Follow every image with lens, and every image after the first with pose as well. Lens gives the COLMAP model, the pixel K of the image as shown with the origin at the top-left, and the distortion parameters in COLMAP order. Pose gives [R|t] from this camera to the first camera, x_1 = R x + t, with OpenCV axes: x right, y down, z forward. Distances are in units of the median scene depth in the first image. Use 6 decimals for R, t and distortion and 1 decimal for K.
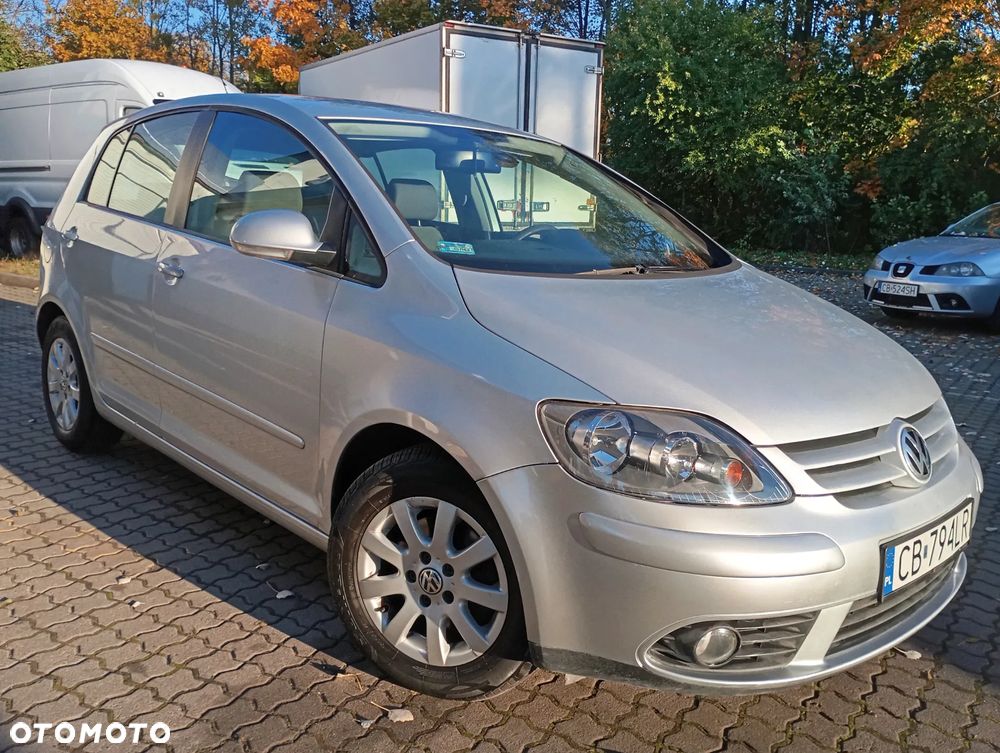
lens RADIAL K [[870.7, 0, 508.9], [0, 870.7, 382.4], [0, 0, 1]] dist [0.068478, -0.084673]
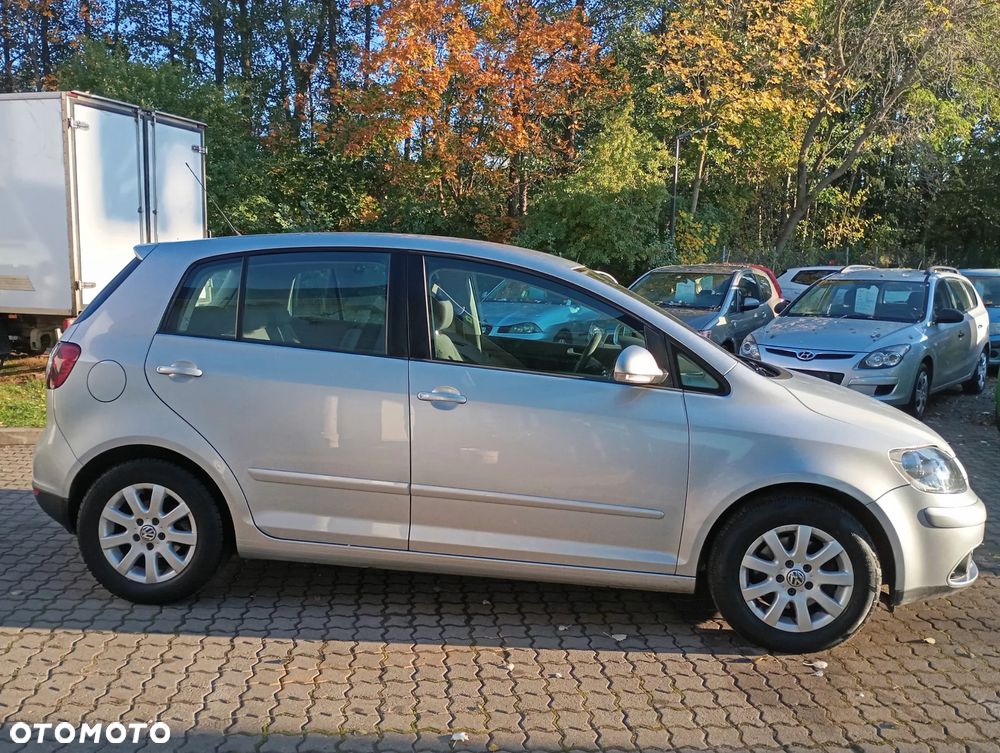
lens RADIAL K [[870.7, 0, 505.1], [0, 870.7, 381.6], [0, 0, 1]] dist [0.068478, -0.084673]
pose [[0.758977, -0.094154, 0.644274, -1.171853], [0.128292, 0.991717, -0.006203, -0.144936], [-0.638354, 0.087363, 0.764770, 0.084635]]
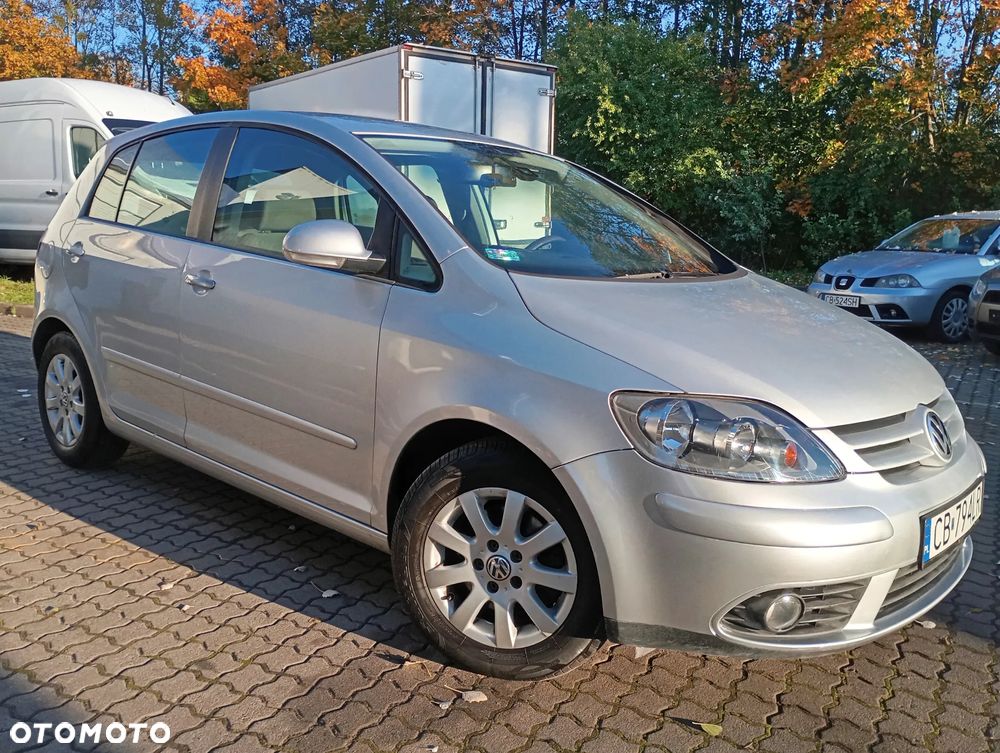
lens RADIAL K [[870.7, 0, 510.0], [0, 870.7, 378.9], [0, 0, 1]] dist [0.068478, -0.084673]
pose [[0.996818, -0.018823, 0.077460, -0.119554], [0.020900, 0.999441, -0.026096, 0.021710], [-0.076925, 0.027631, 0.996654, -0.044602]]
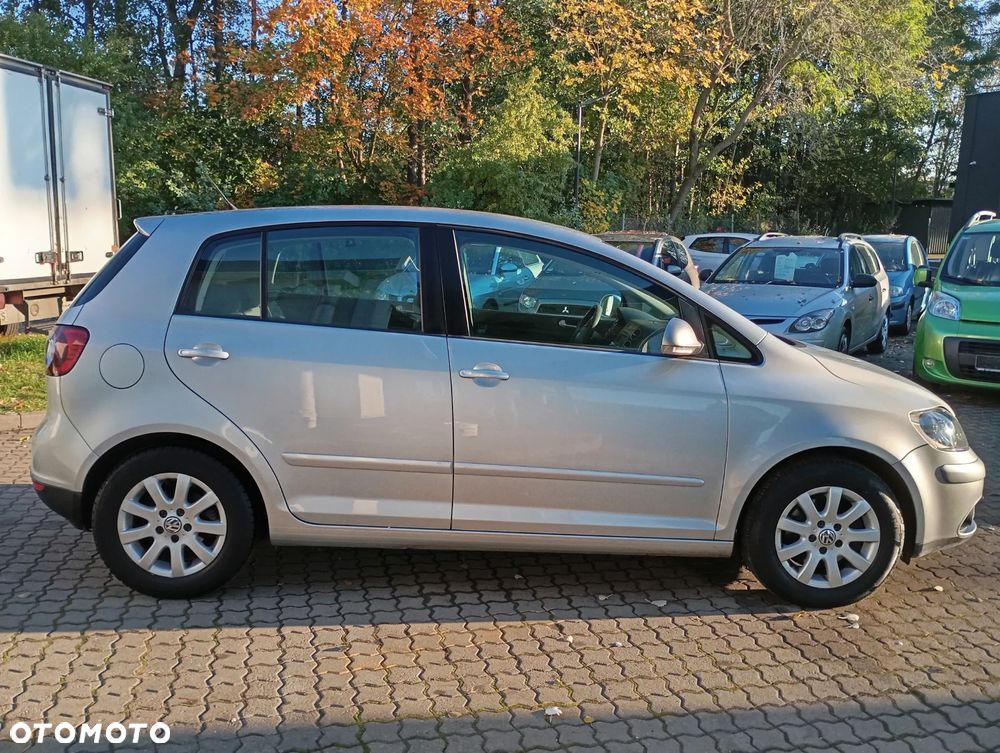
lens RADIAL K [[870.7, 0, 501.2], [0, 870.7, 382.4], [0, 0, 1]] dist [0.068478, -0.084673]
pose [[0.665889, -0.139005, 0.732986, -1.330765], [0.151836, 0.987177, 0.049273, -0.188564], [-0.730436, 0.078483, 0.678456, 0.246830]]
